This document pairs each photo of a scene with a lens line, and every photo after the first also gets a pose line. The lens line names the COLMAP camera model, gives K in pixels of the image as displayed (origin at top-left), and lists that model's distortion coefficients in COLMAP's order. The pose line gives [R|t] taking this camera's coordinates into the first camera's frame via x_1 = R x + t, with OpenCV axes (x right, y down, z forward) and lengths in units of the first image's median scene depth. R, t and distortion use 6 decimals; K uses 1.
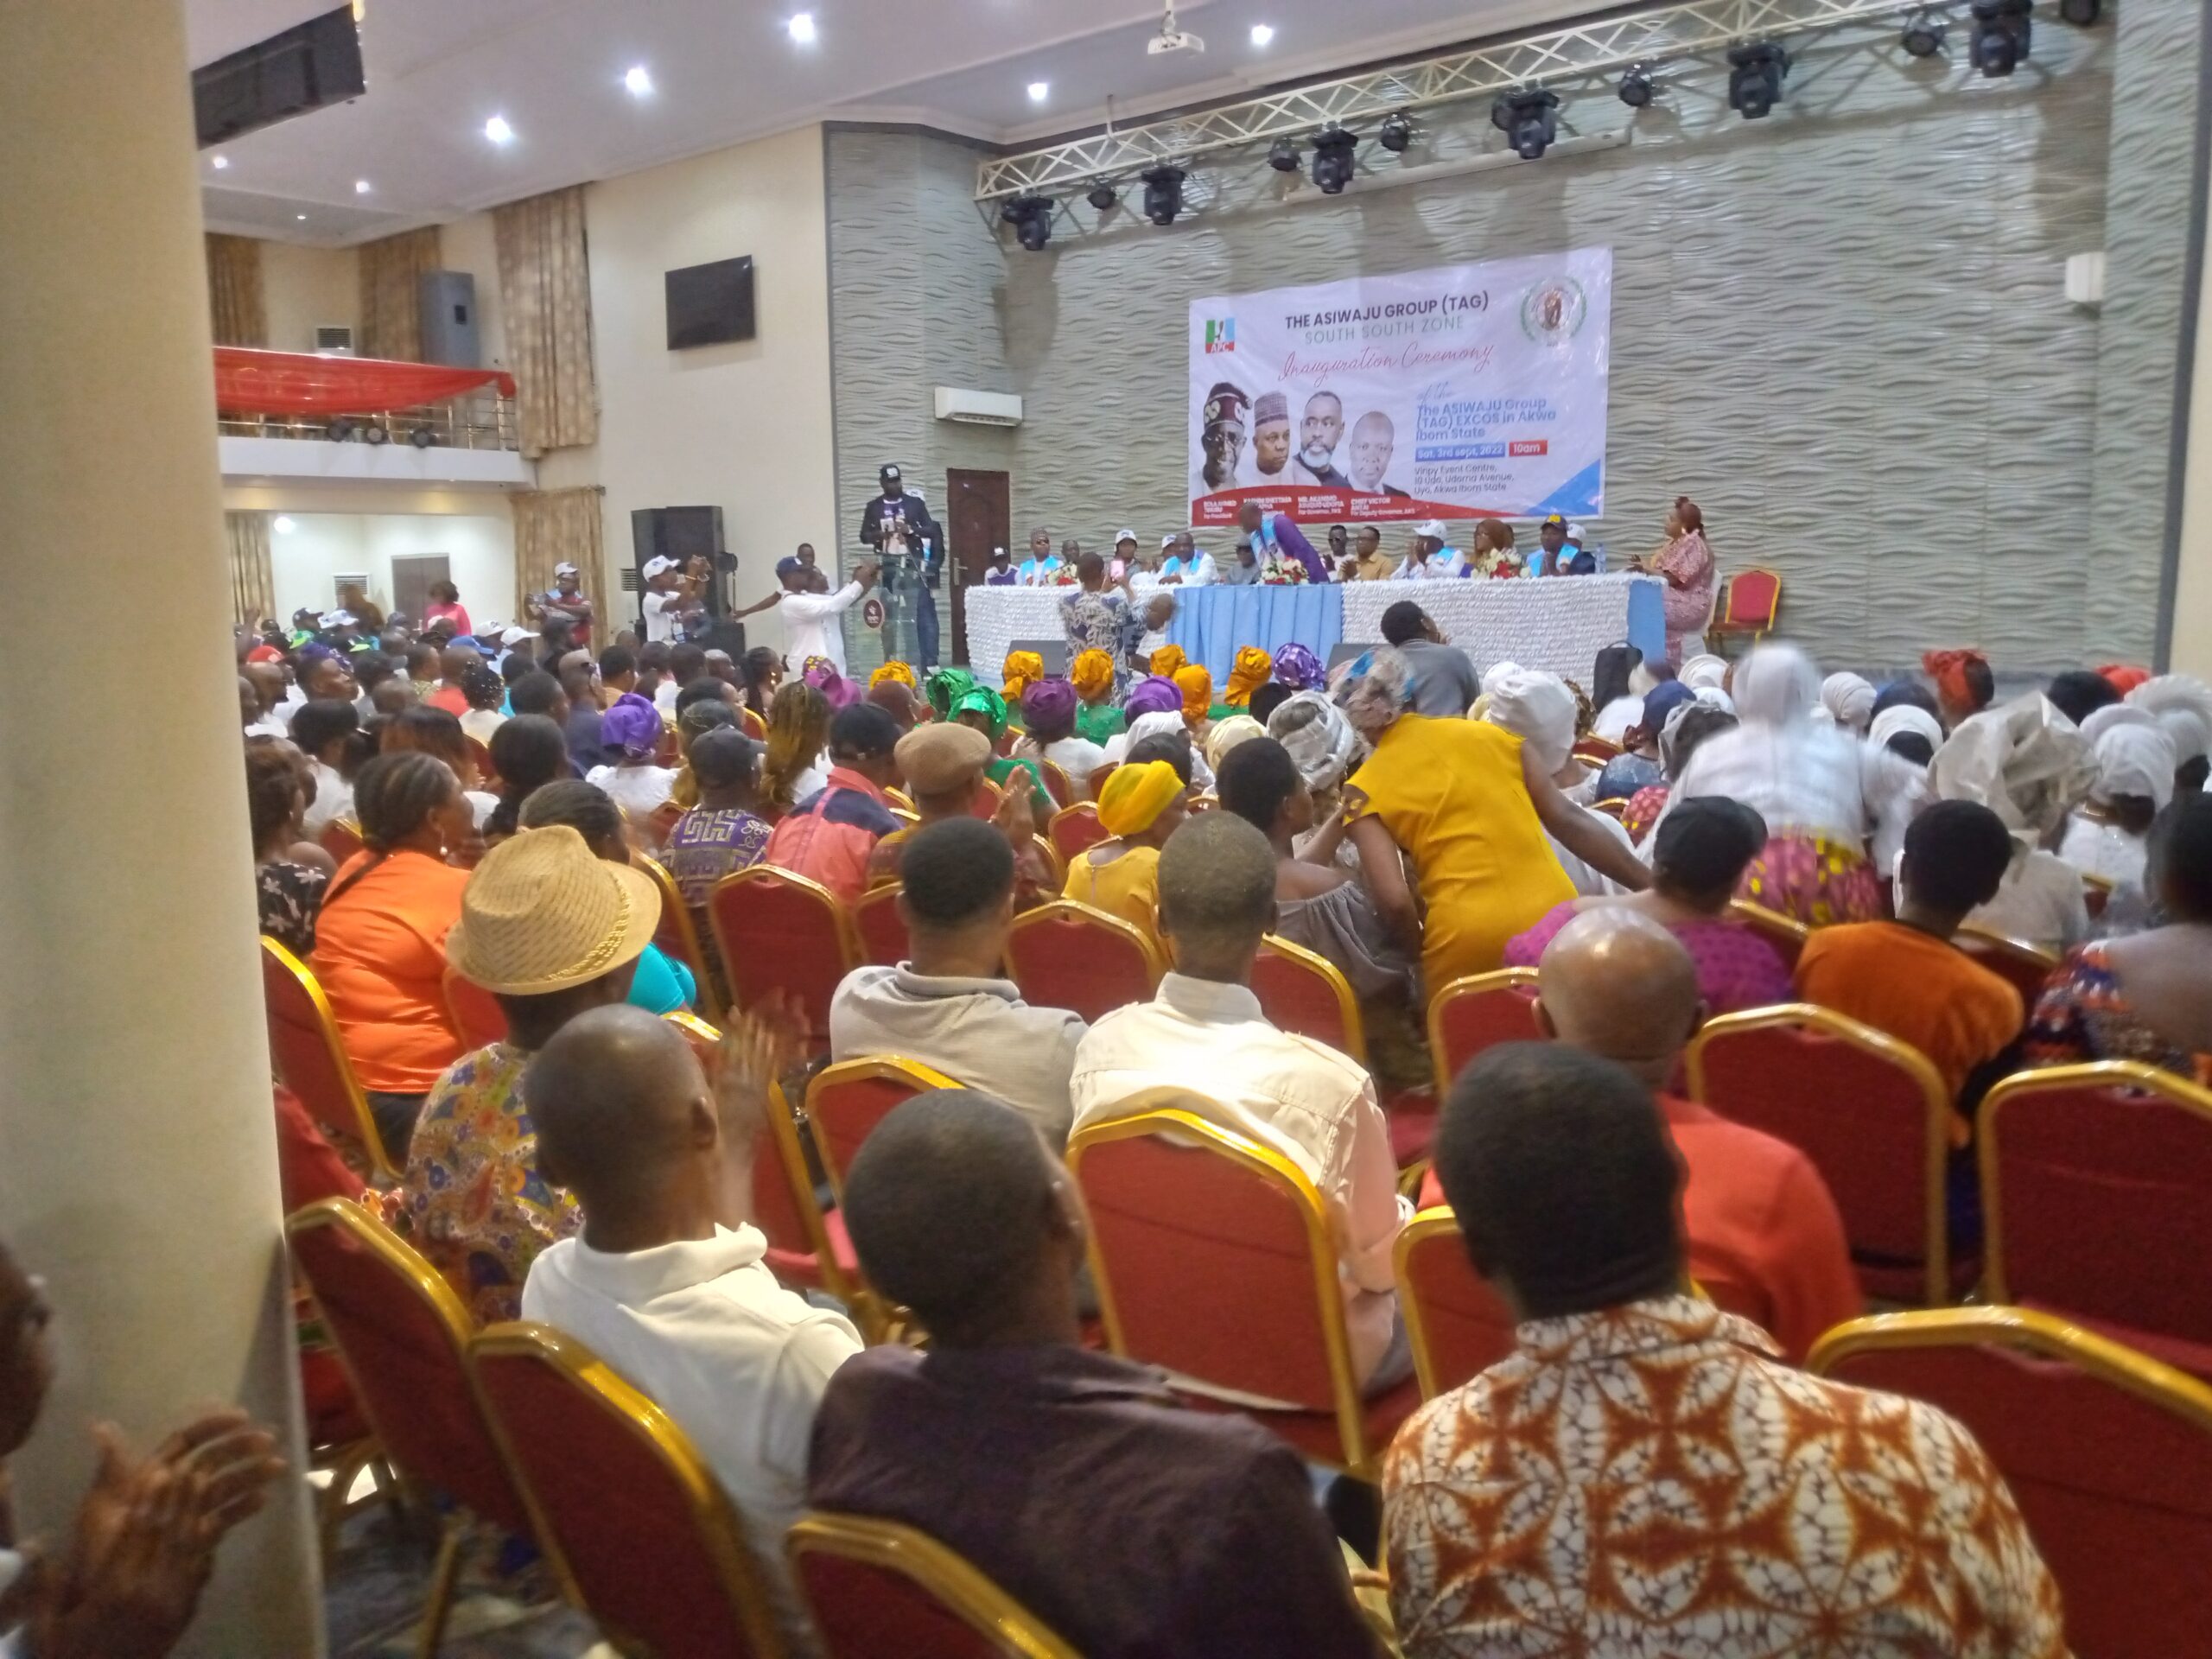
lens RADIAL K [[1714.2, 0, 1106.0], [0, 1714.2, 829.5], [0, 0, 1]] dist [0.004166, 0.001524]
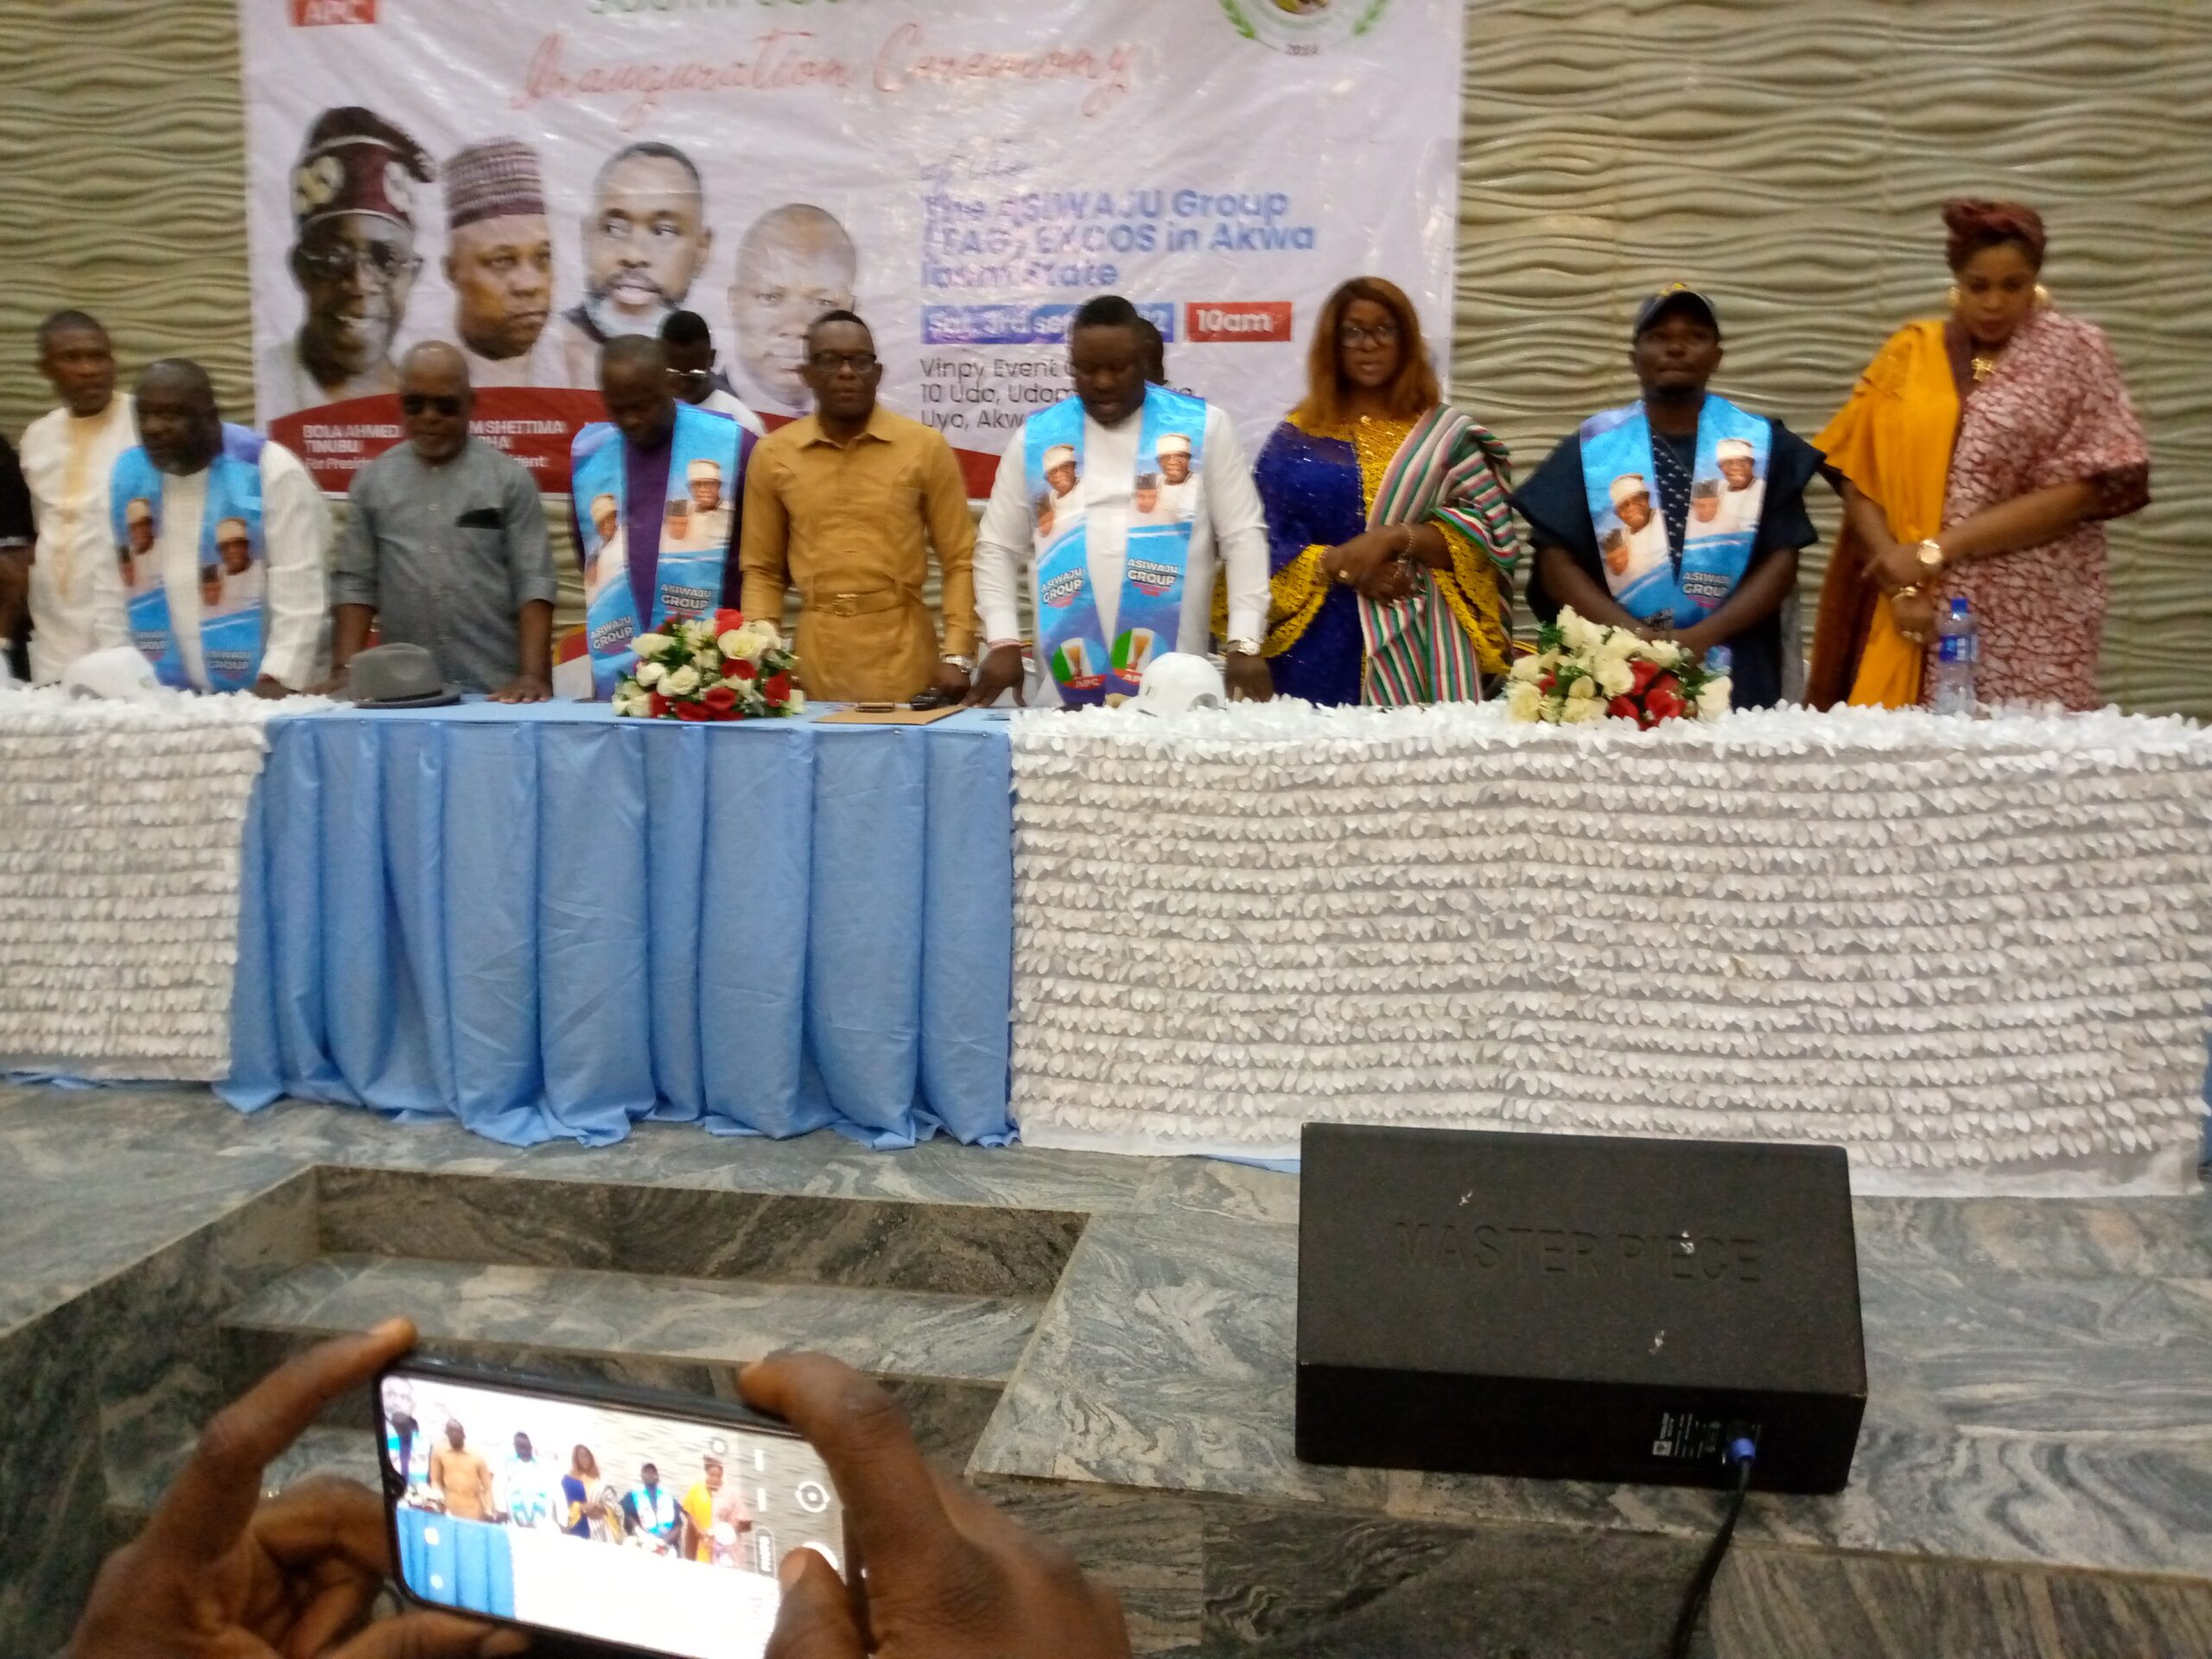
lens RADIAL K [[1820.6, 0, 1104.8], [0, 1820.6, 804.3], [0, 0, 1]] dist [0.037771, -0.094395]
pose [[0.874478, -0.041820, 0.483259, 0.014635], [0.050701, 0.998700, -0.005321, -0.102235], [-0.482408, 0.029154, 0.875461, 0.595869]]
